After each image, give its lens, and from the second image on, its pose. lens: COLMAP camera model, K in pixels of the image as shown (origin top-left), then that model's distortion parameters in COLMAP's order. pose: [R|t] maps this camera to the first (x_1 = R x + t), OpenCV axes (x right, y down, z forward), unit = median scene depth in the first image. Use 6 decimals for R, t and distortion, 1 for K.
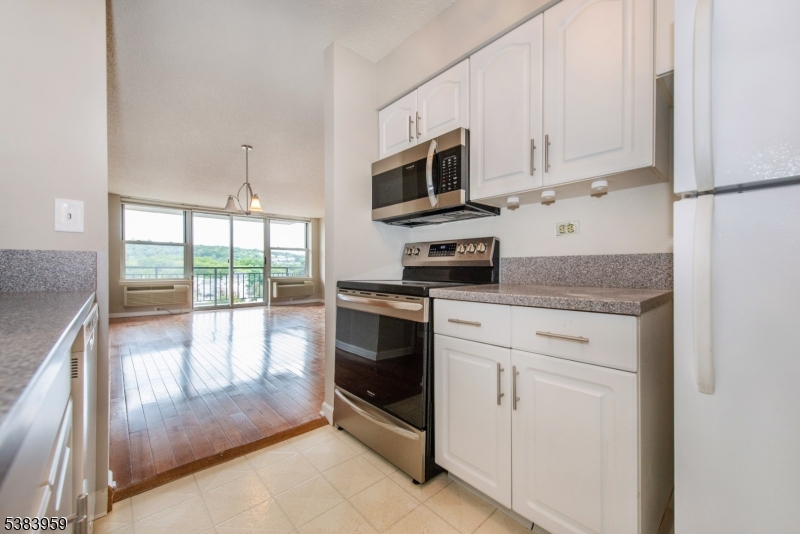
lens RADIAL K [[312.3, 0, 397.5], [0, 312.3, 275.2], [0, 0, 1]] dist [0.014025, -0.000390]
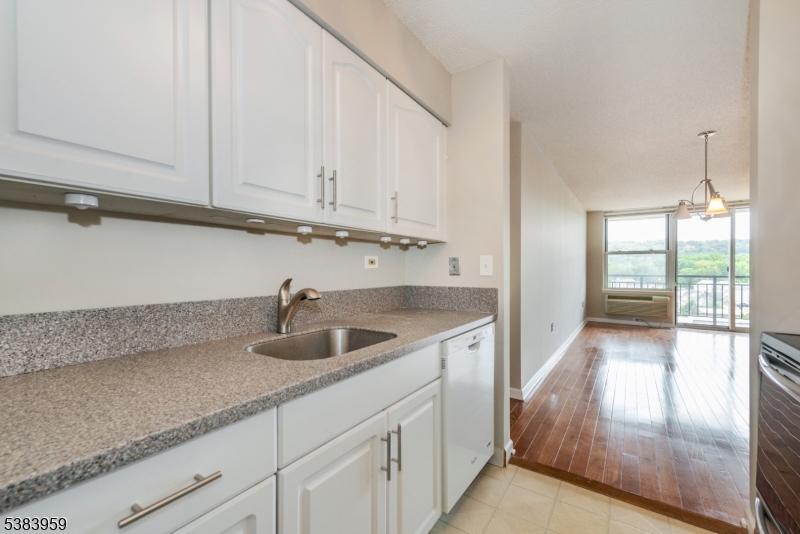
lens RADIAL K [[339.4, 0, 394.3], [0, 339.4, 265.0], [0, 0, 1]] dist [0.002355, 0.000045]
pose [[0.222779, -0.015528, -0.974745, 0.104692], [-0.017668, 0.999645, -0.019962, -0.027911], [0.974709, 0.021669, 0.222425, 0.030434]]
